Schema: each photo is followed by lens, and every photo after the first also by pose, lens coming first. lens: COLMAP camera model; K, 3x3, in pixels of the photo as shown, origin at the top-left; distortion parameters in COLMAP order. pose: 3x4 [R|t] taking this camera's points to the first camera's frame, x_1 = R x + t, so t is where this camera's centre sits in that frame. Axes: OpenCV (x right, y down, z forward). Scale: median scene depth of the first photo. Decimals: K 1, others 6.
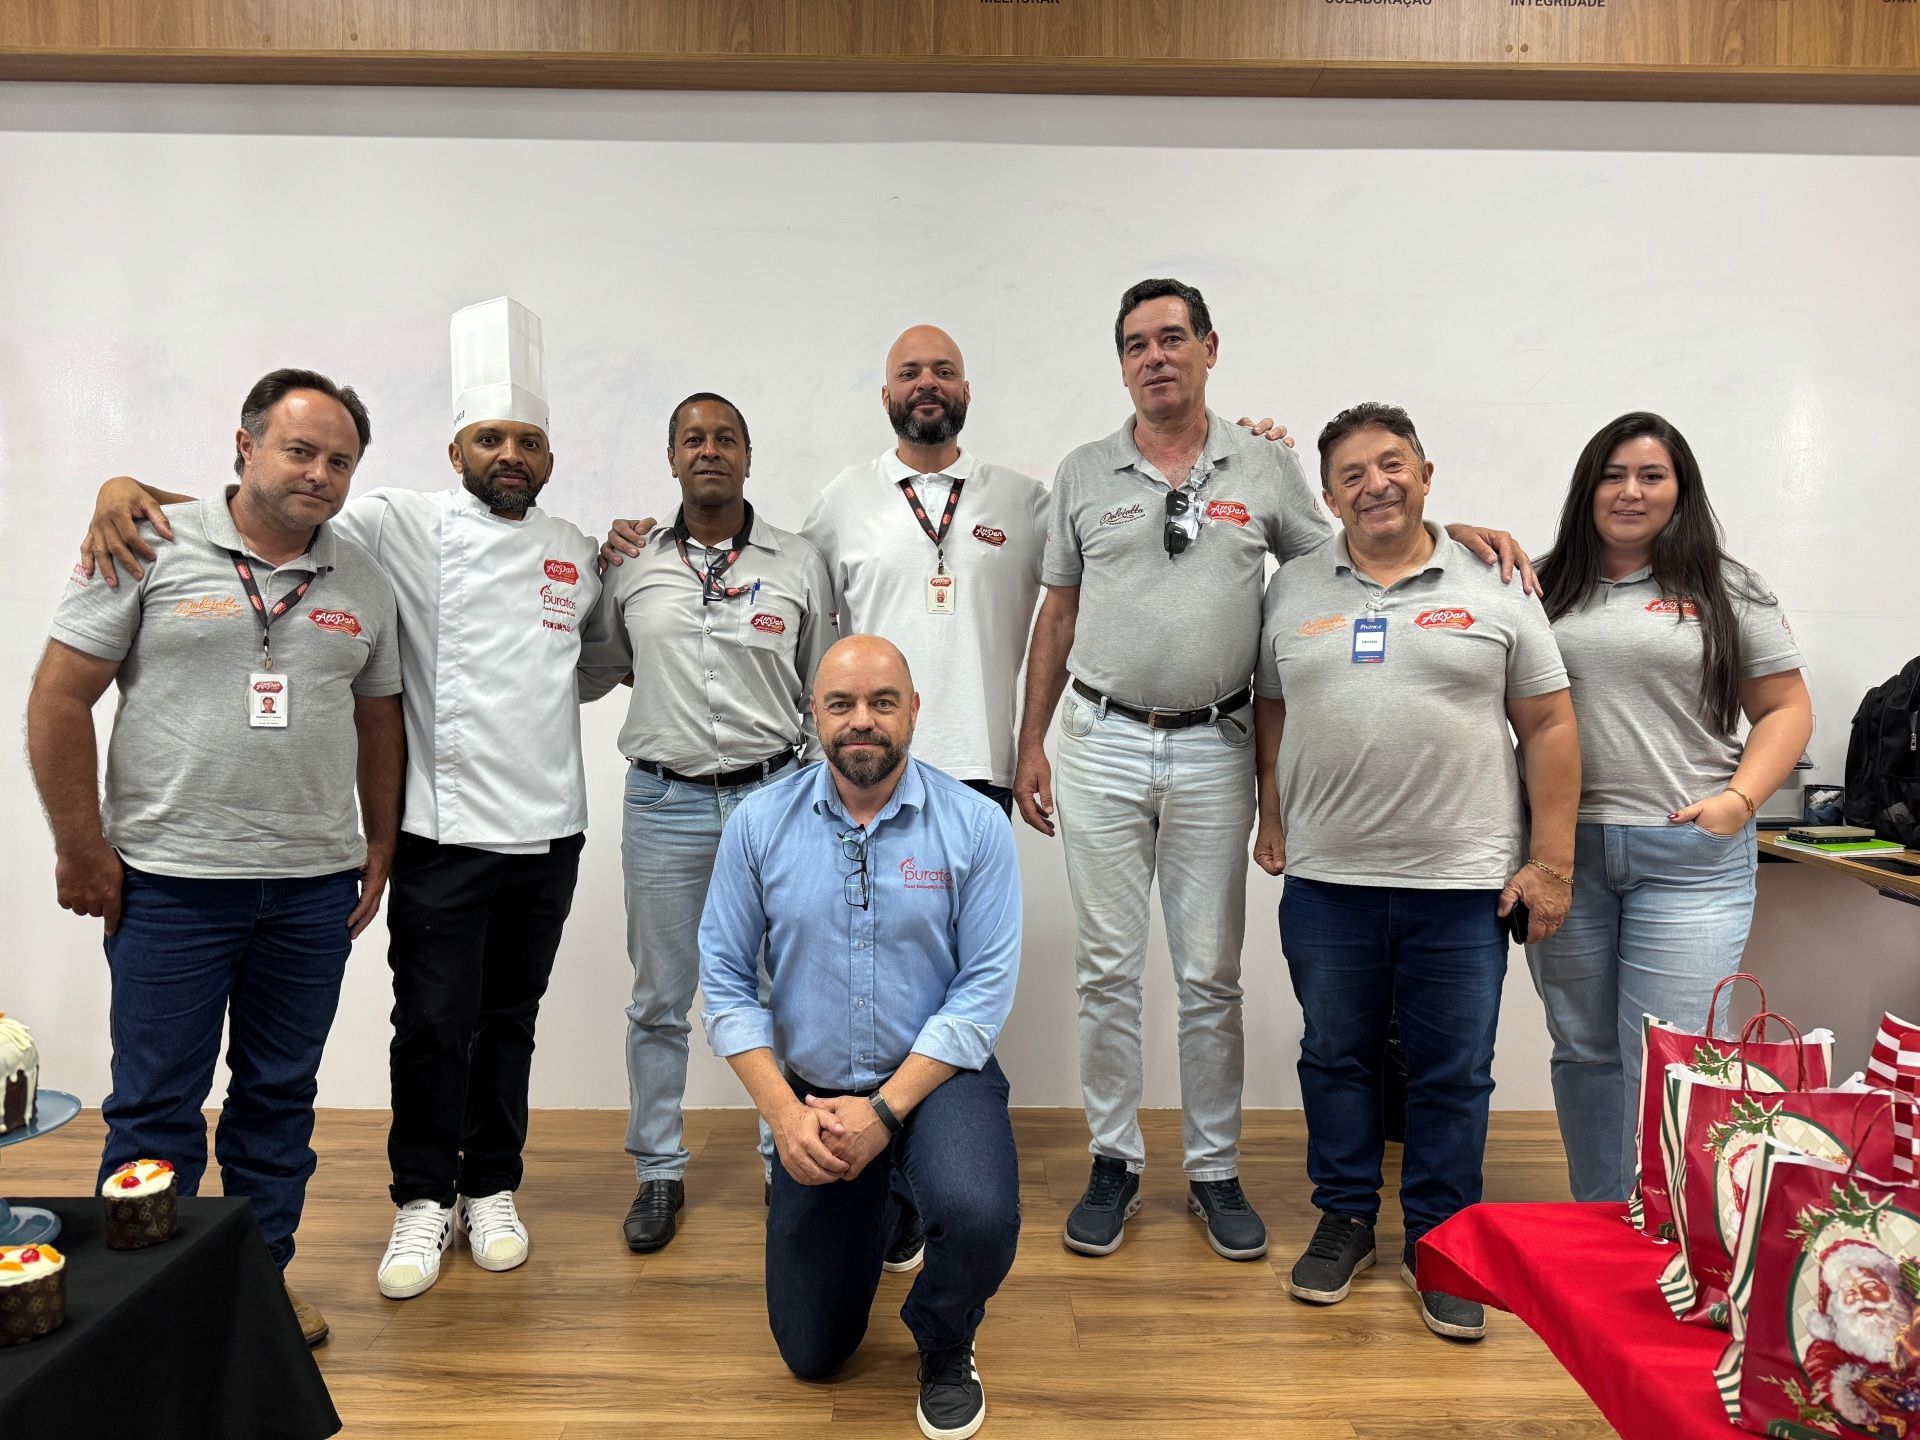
lens RADIAL K [[1348.2, 0, 952.1], [0, 1348.2, 722.9], [0, 0, 1]] dist [0.000446, -0.003296]
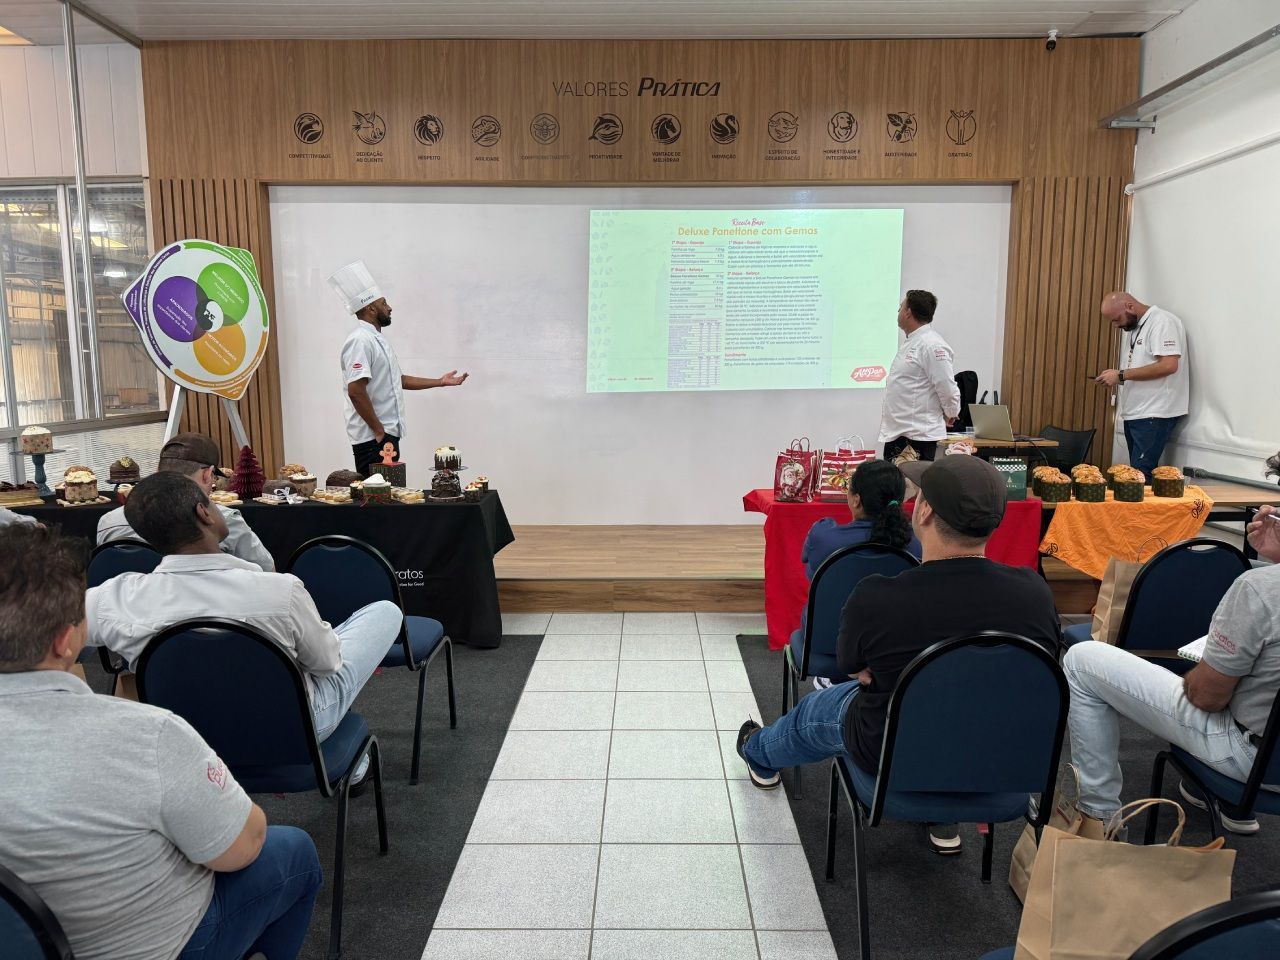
lens RADIAL K [[900.5, 0, 640.0], [0, 900.5, 480.0], [0, 0, 1]] dist [0.034559, -0.059447]
pose [[0.999770, -0.006468, -0.020470, 0.076282], [0.007717, 0.998075, 0.061543, 0.185207], [0.020032, -0.061686, 0.997895, -3.069443]]
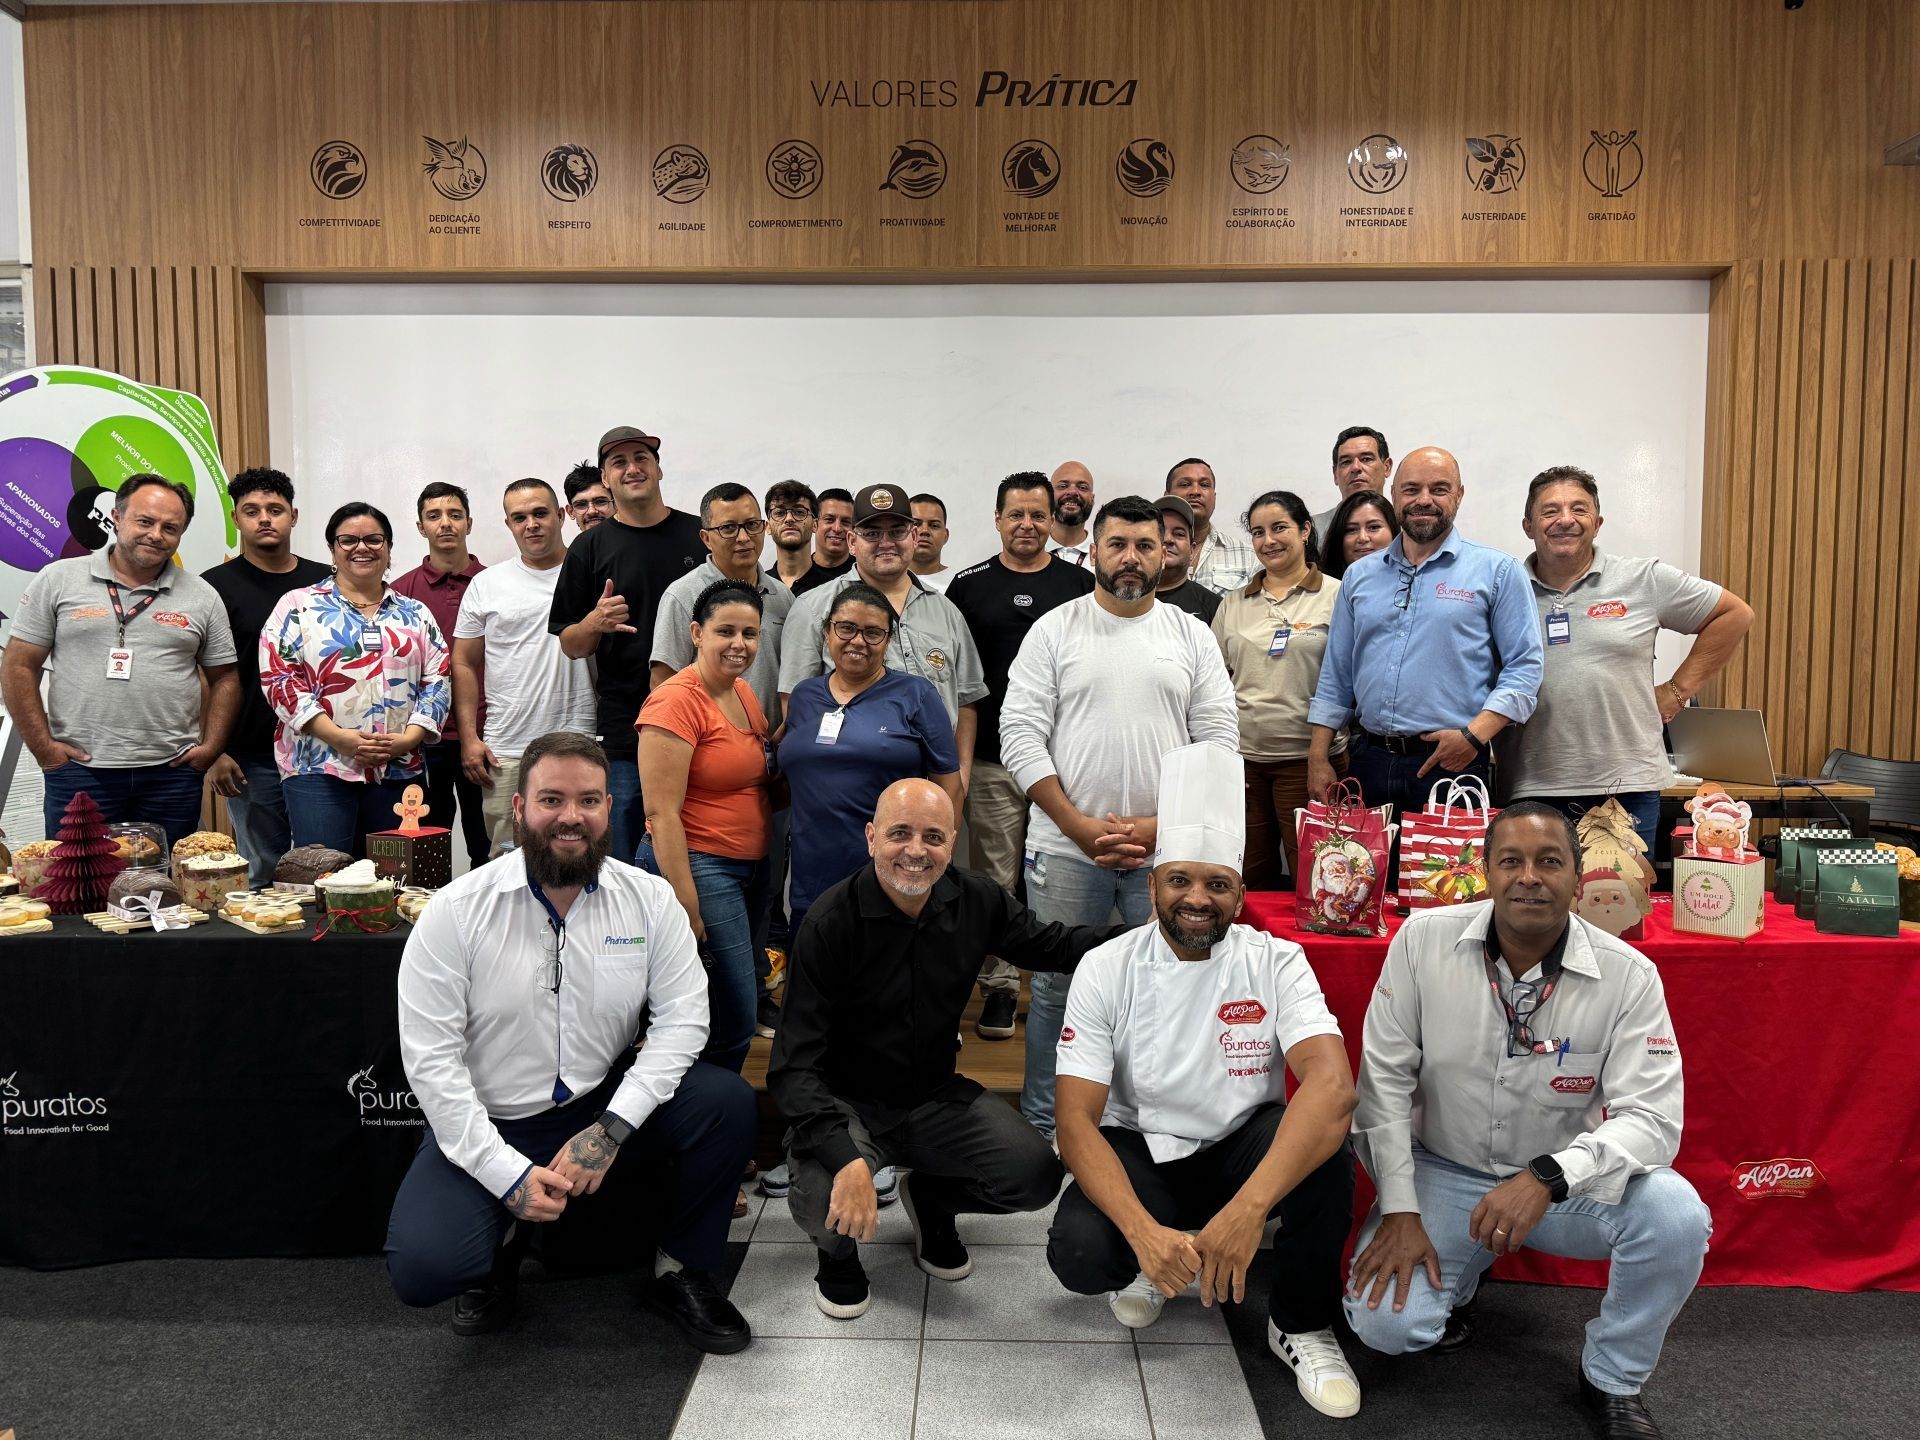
lens RADIAL K [[1348.2, 0, 952.1], [0, 1348.2, 722.9], [0, 0, 1]] dist [0.000446, -0.003296]
pose [[0.999311, -0.003438, -0.036962, 0.039054], [0.002980, 0.999918, -0.012440, 0.169245], [0.037002, 0.012321, 0.999239, -1.579322]]
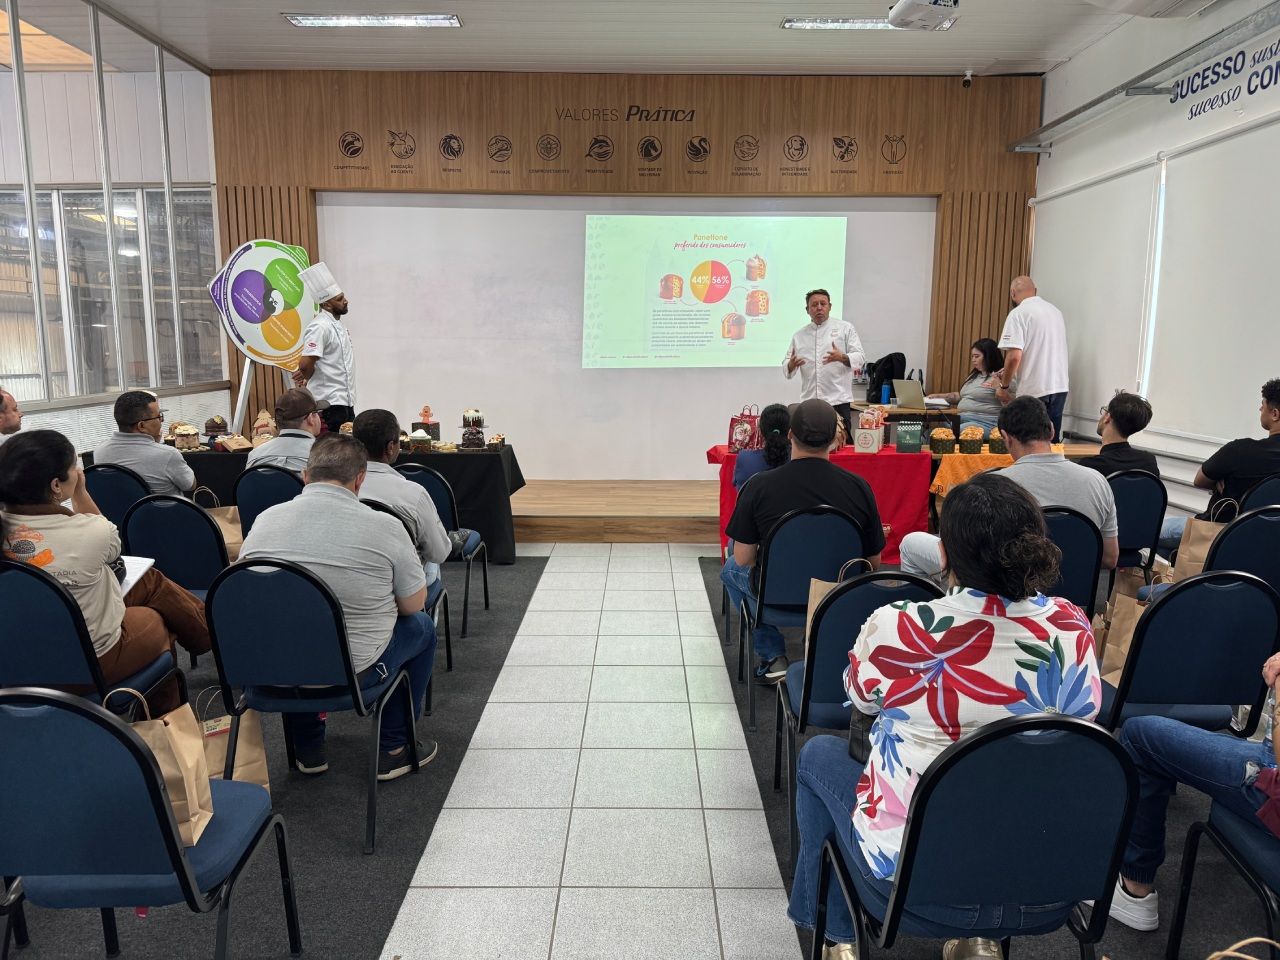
lens RADIAL K [[882.2, 0, 640.0], [0, 882.2, 480.0], [0, 0, 1]] dist [0.047431, -0.077787]
pose [[0.999946, 0.000542, -0.010405, 0.137040], [0.000376, 0.996115, 0.088066, 0.240146], [0.010412, -0.088065, 0.996060, -4.158600]]
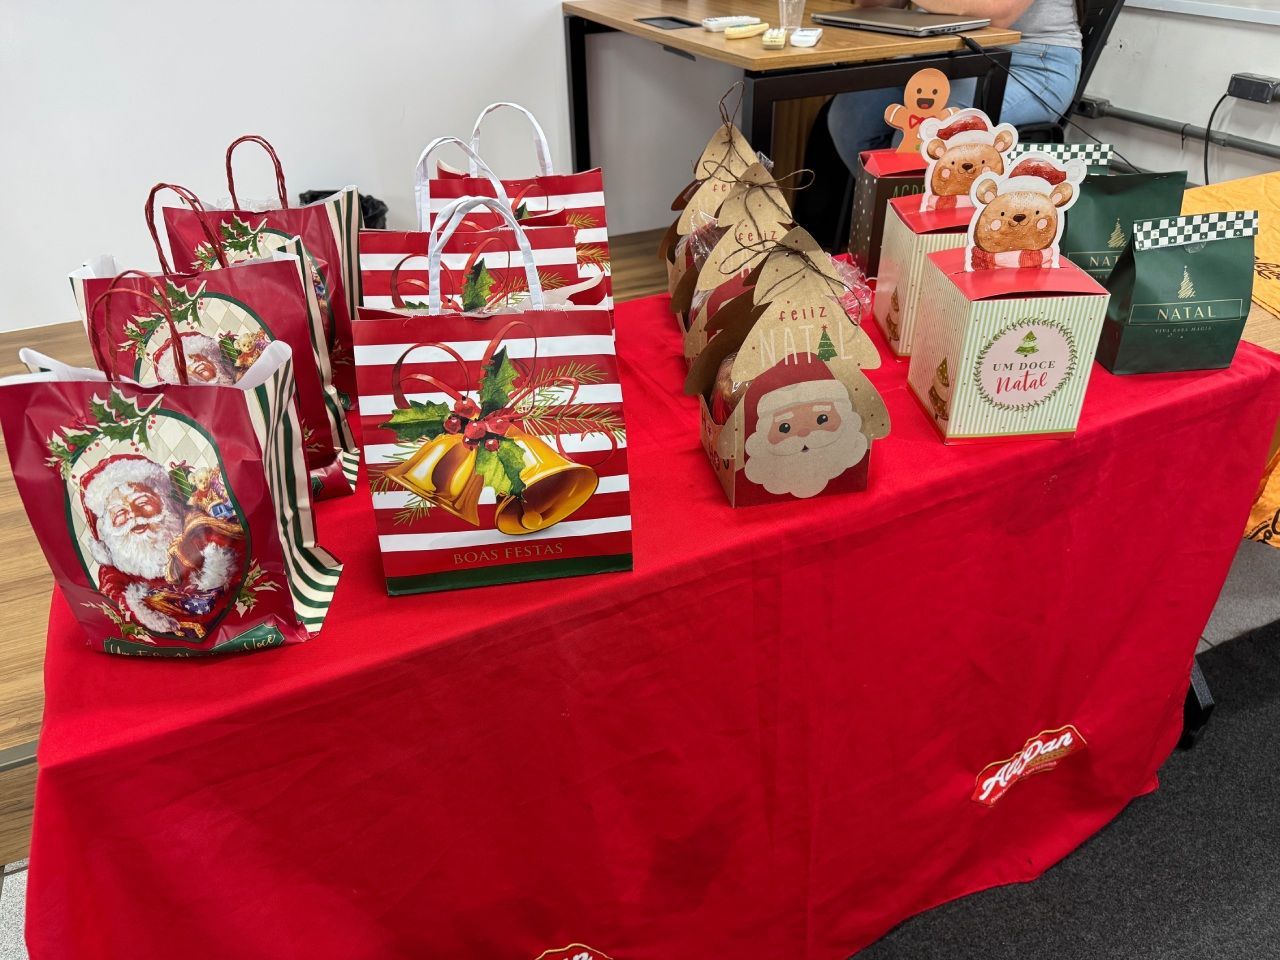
lens RADIAL K [[900.5, 0, 640.0], [0, 900.5, 480.0], [0, 0, 1]] dist [0.034559, -0.059447]
pose [[0.929113, -0.234226, 0.286160, 0.807335], [0.061758, 0.861245, 0.504423, 0.127319], [-0.364603, -0.450993, 0.814659, 0.402722]]
